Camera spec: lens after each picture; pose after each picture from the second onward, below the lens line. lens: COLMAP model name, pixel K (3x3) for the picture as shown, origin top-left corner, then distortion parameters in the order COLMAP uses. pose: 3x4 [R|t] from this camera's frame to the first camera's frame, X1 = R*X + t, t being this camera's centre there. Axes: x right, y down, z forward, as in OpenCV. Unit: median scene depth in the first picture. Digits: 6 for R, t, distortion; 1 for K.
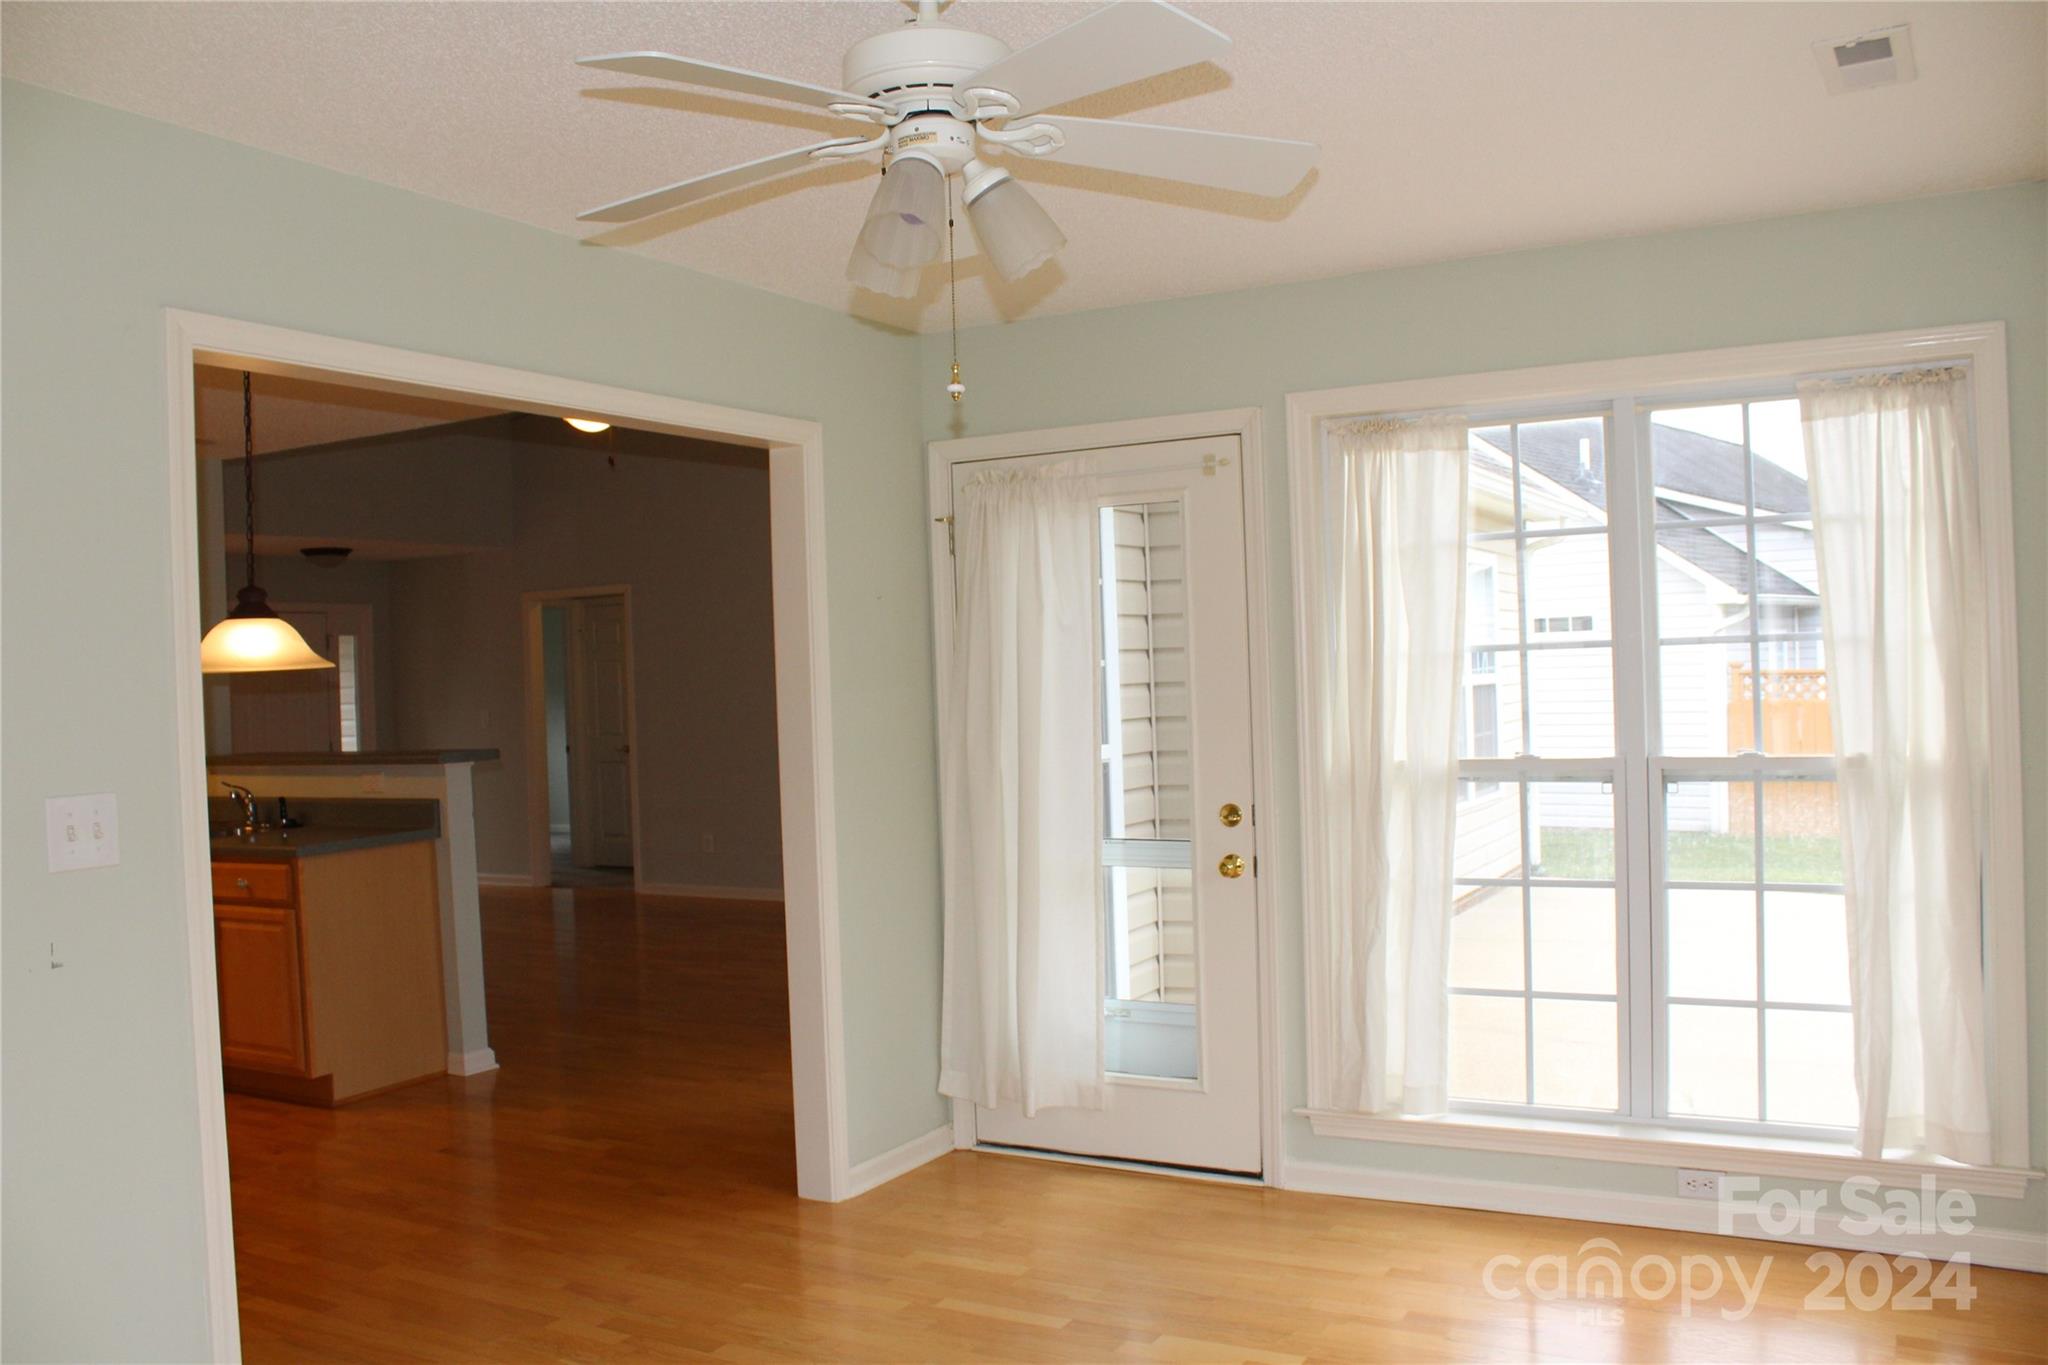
lens RADIAL K [[1703.1, 0, 1003.3], [0, 1703.1, 682.7], [0, 0, 1]] dist [-0.167055, 0.149671]
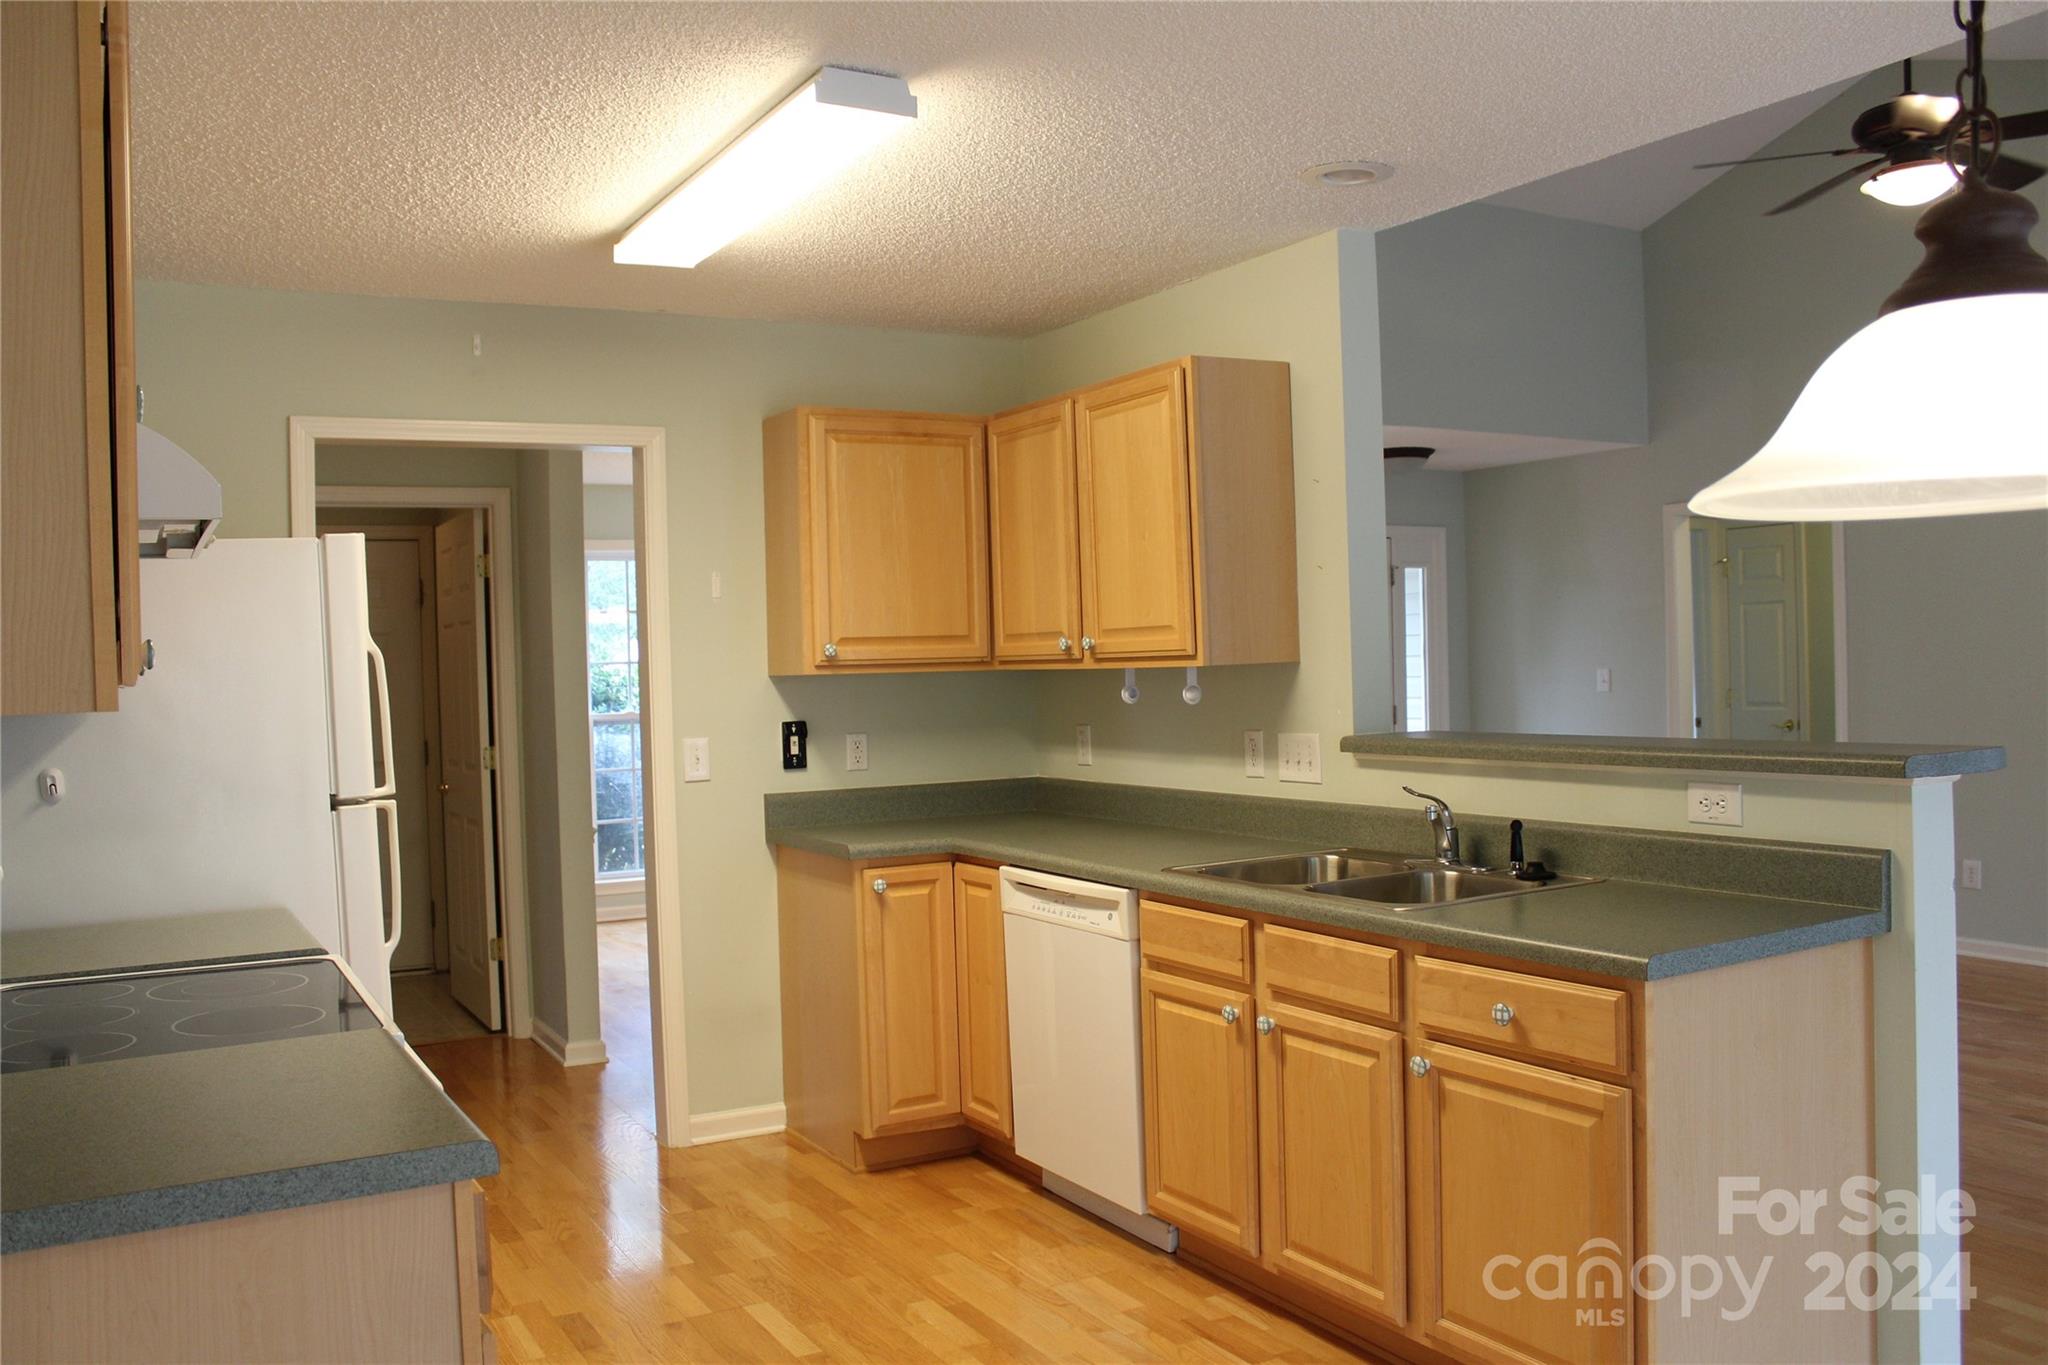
lens RADIAL K [[1703.1, 0, 1003.3], [0, 1703.1, 682.7], [0, 0, 1]] dist [-0.167055, 0.149671]
pose [[0.855950, 0.018668, -0.516722, -0.459818], [-0.006220, 0.999647, 0.025811, 0.017413], [0.517022, -0.018878, 0.855764, 0.695935]]
